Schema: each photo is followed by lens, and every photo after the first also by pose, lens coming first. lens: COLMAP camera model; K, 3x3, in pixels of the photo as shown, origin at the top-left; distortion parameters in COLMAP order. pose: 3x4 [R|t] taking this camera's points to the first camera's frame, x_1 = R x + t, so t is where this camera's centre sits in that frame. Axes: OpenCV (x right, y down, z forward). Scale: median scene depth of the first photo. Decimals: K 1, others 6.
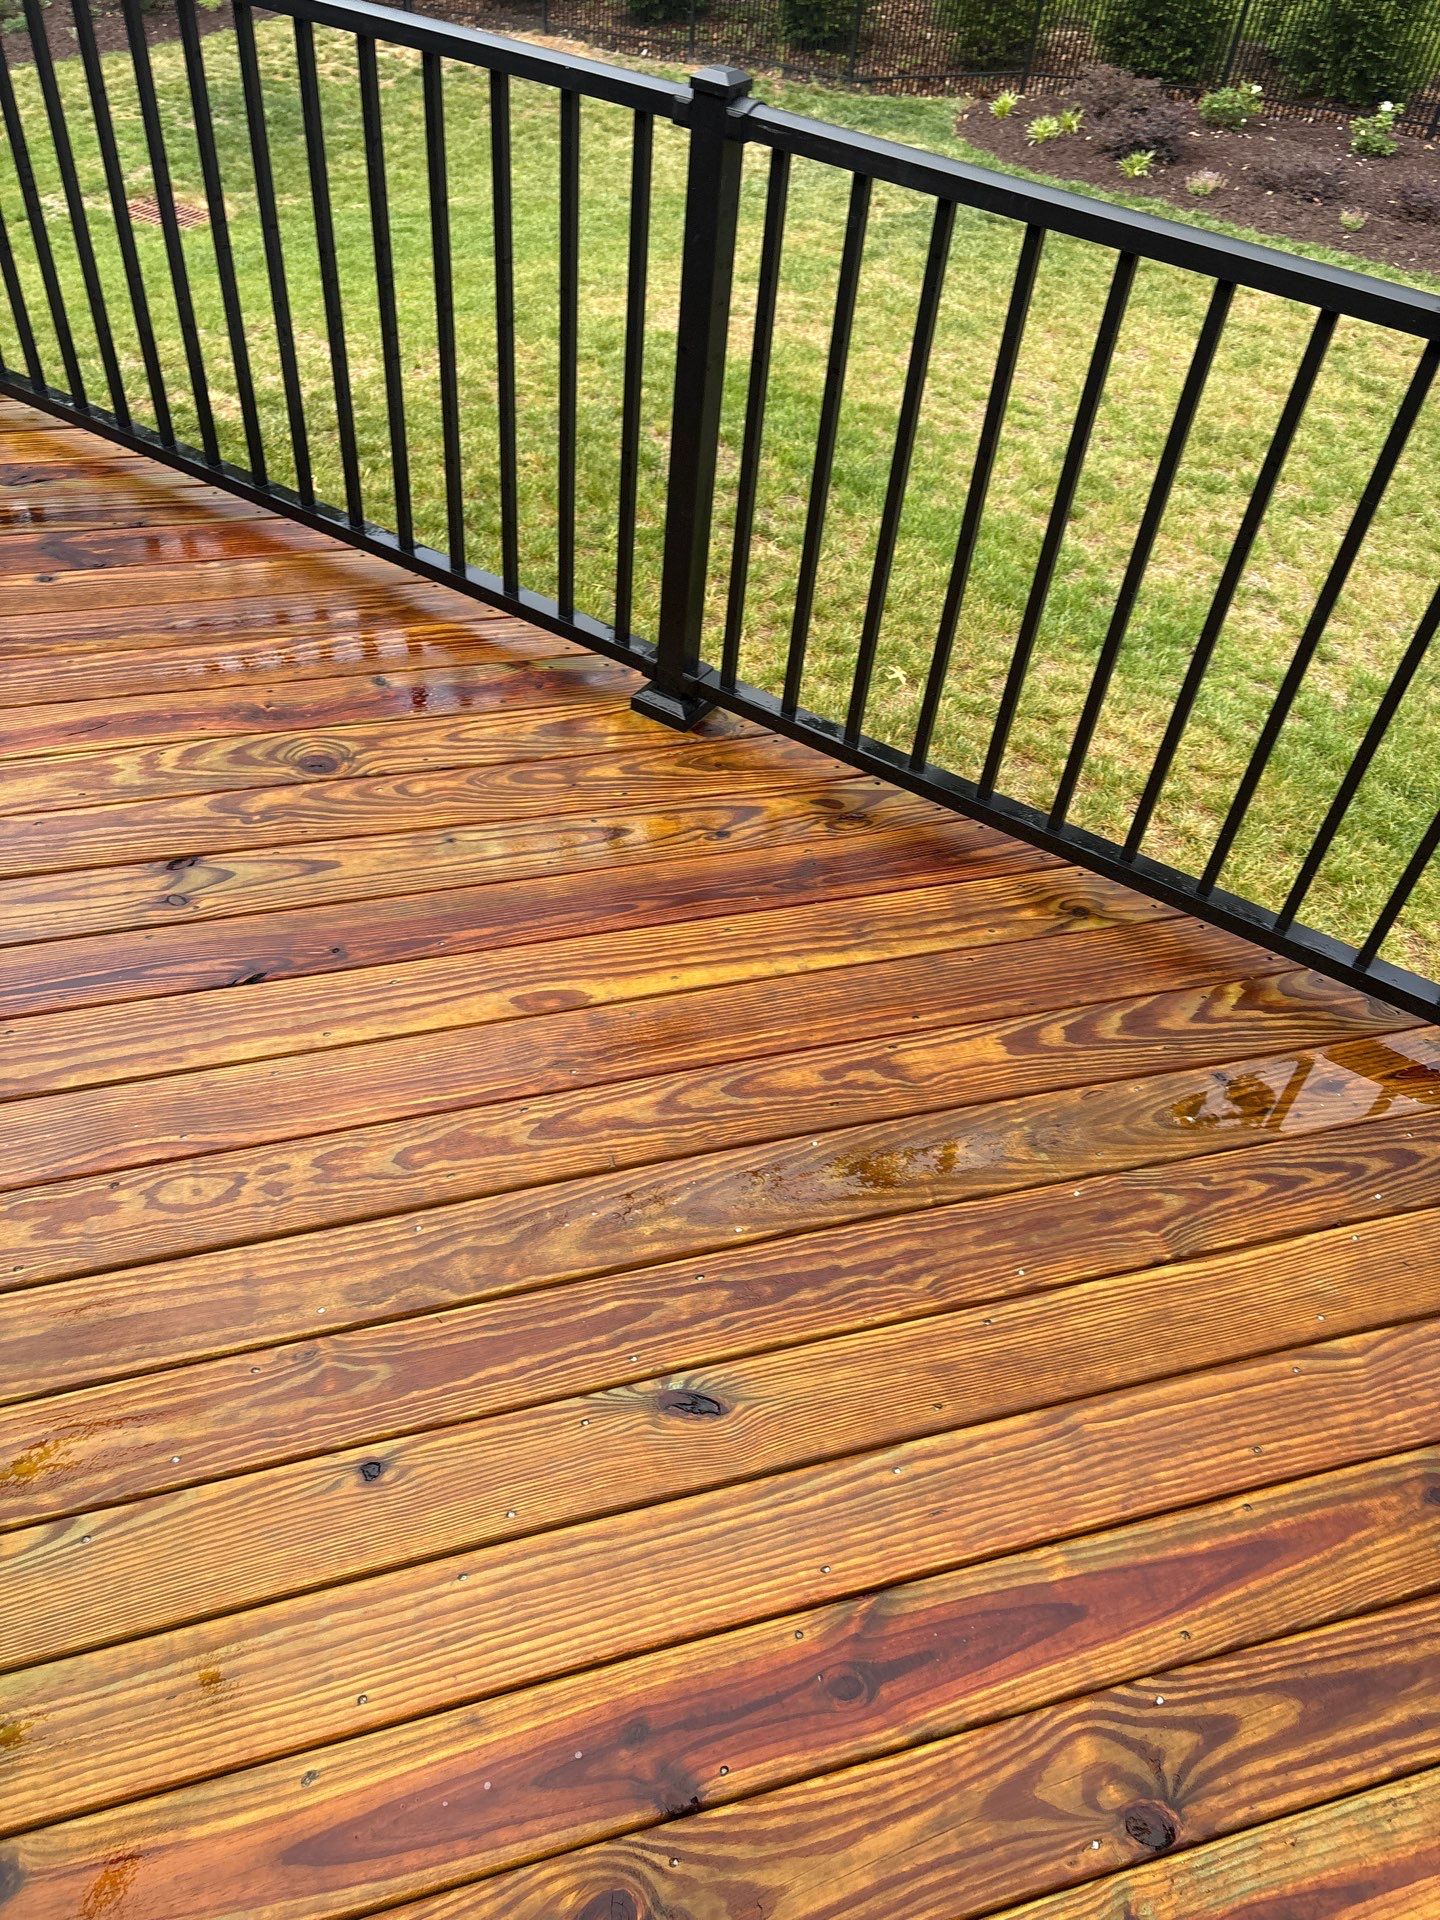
lens RADIAL K [[1450.1, 0, 737.9], [0, 1450.1, 978.2], [0, 0, 1]] dist [0.040253, -0.028215]
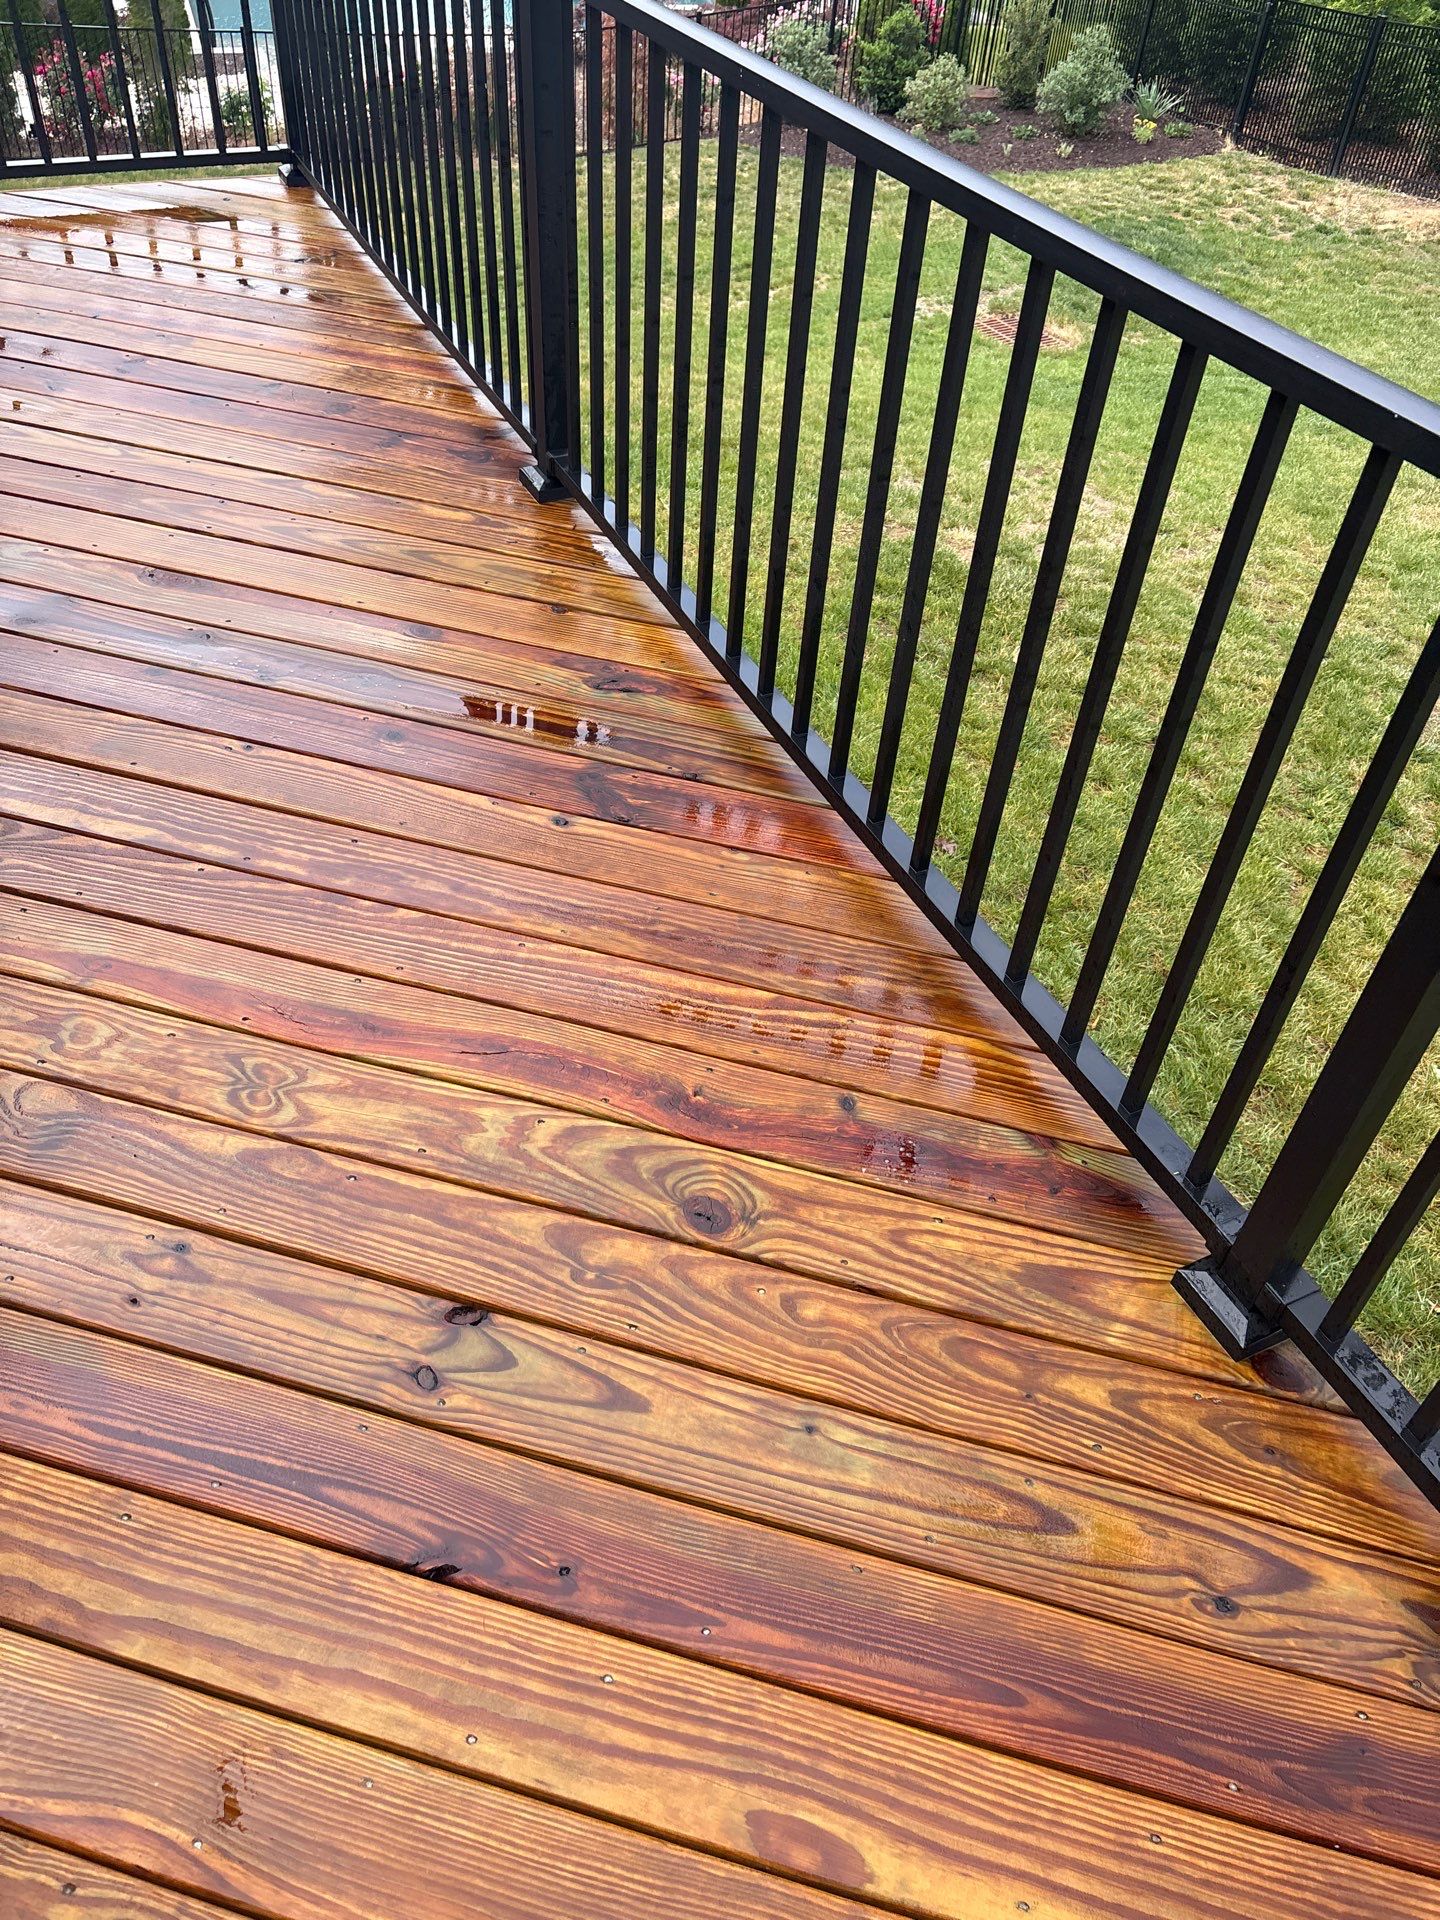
lens RADIAL K [[1450.1, 0, 721.6], [0, 1450.1, 965.6], [0, 0, 1]] dist [0.040253, -0.028215]
pose [[0.851889, 0.332701, -0.404470, -0.029587], [-0.360424, 0.932753, 0.008127, -0.267355], [0.379974, 0.138857, 0.914515, 0.316886]]
